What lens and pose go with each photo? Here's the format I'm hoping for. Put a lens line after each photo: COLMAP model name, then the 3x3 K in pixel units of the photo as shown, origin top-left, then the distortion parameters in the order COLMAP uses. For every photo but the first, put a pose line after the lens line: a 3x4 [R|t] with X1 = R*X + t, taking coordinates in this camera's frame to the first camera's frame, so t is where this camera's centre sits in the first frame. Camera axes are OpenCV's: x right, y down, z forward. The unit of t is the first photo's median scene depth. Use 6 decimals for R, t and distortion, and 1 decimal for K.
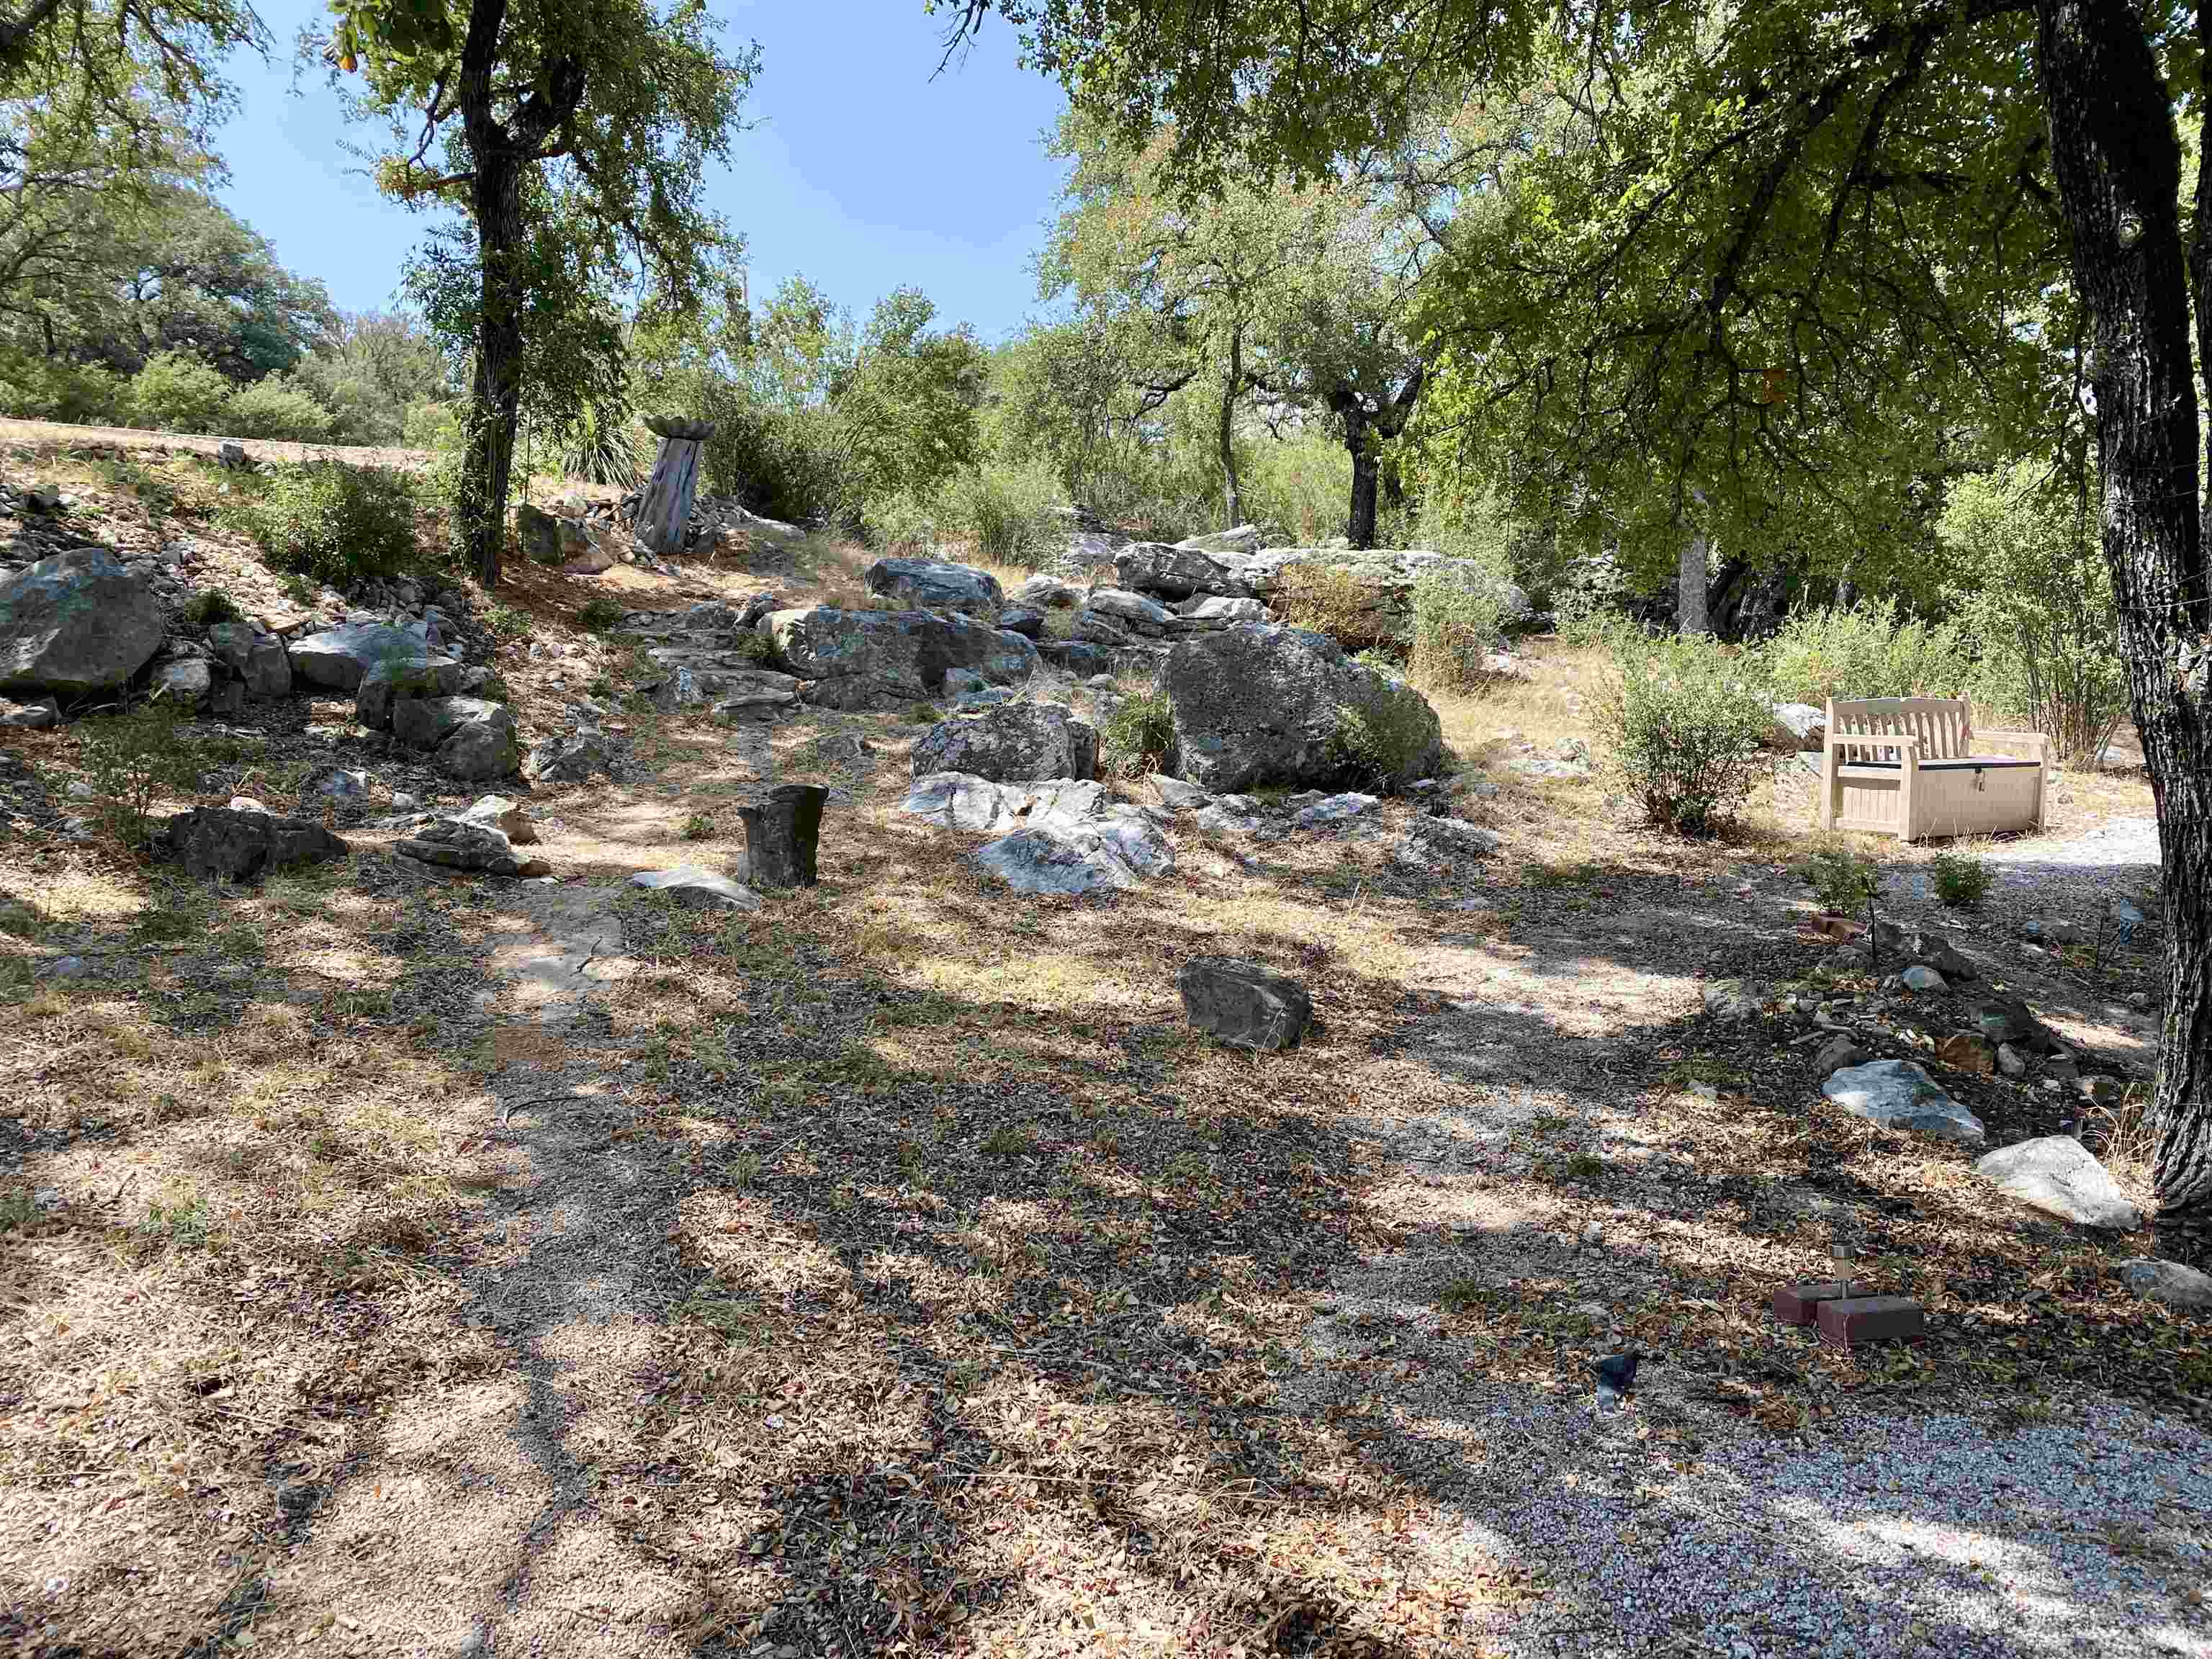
lens RADIAL K [[1713.4, 0, 1104.2], [0, 1713.4, 831.8], [0, 0, 1]] dist [0.027843, -0.023330]
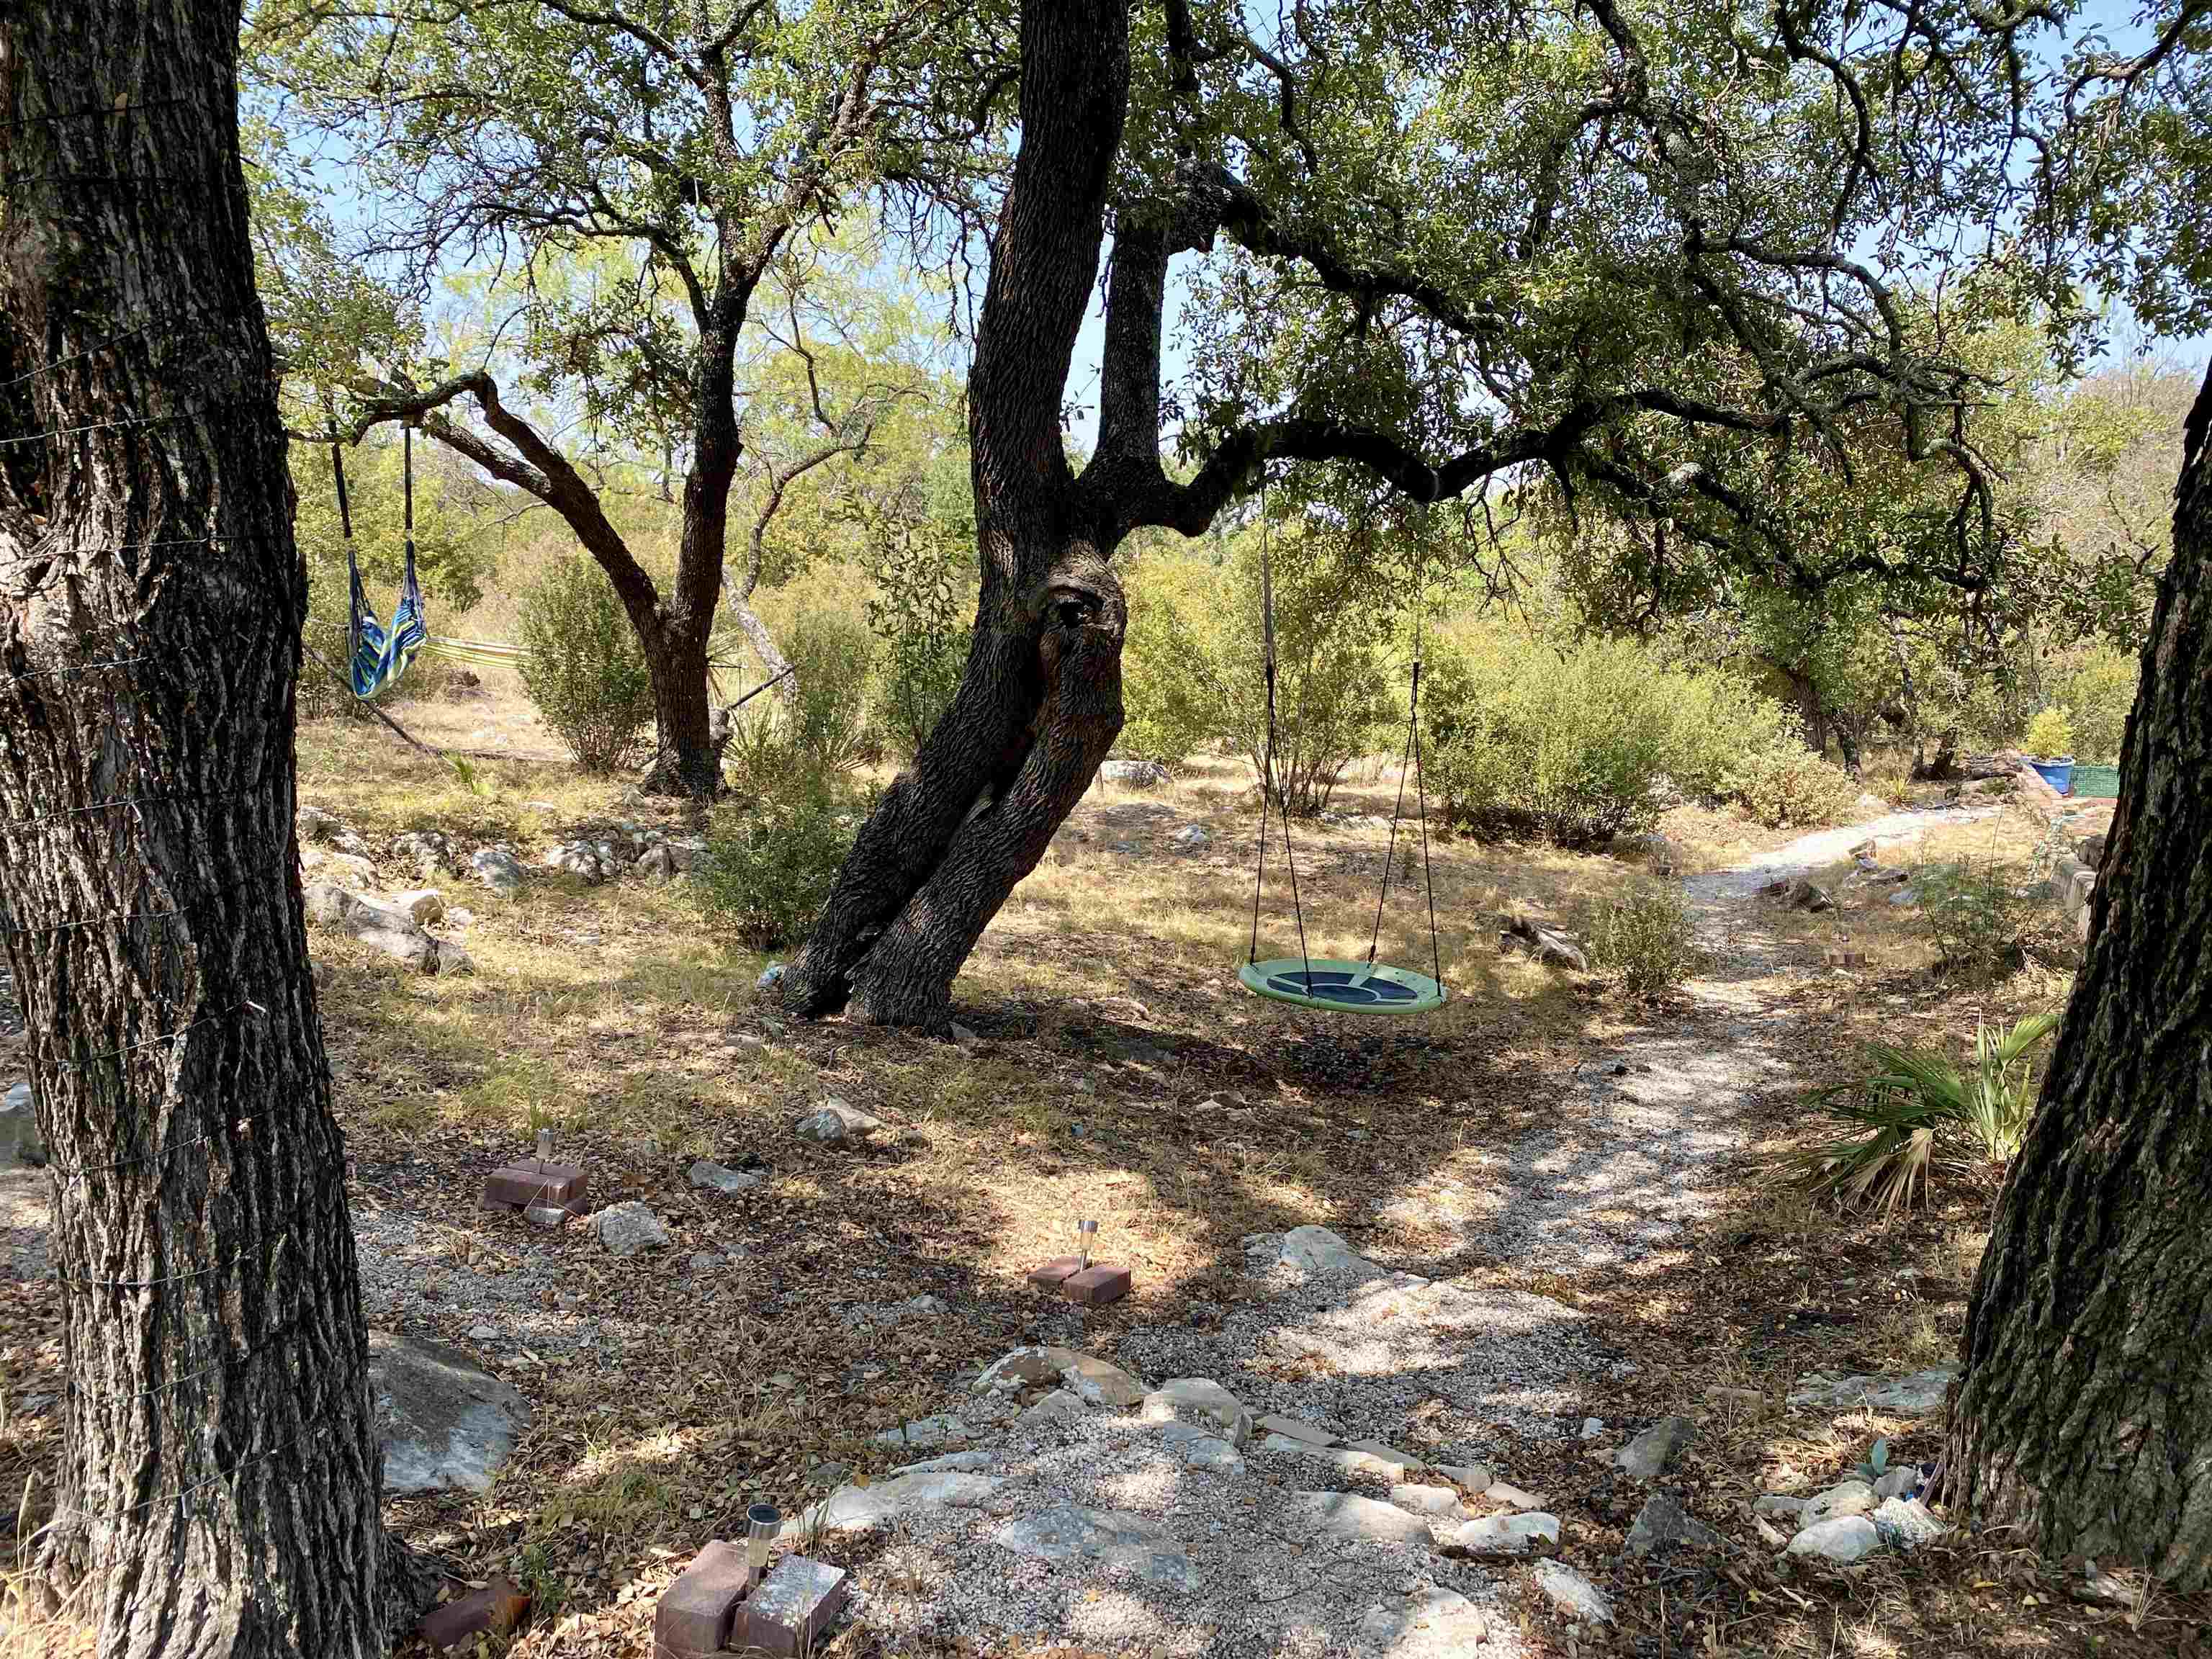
lens RADIAL K [[1713.4, 0, 1109.7], [0, 1713.4, 819.7], [0, 0, 1]] dist [0.027843, -0.023330]
pose [[0.393552, -0.121605, 0.911224, 0.316009], [0.093288, 0.991378, 0.092011, -0.049514], [-0.914557, 0.048795, 0.401503, 0.553098]]
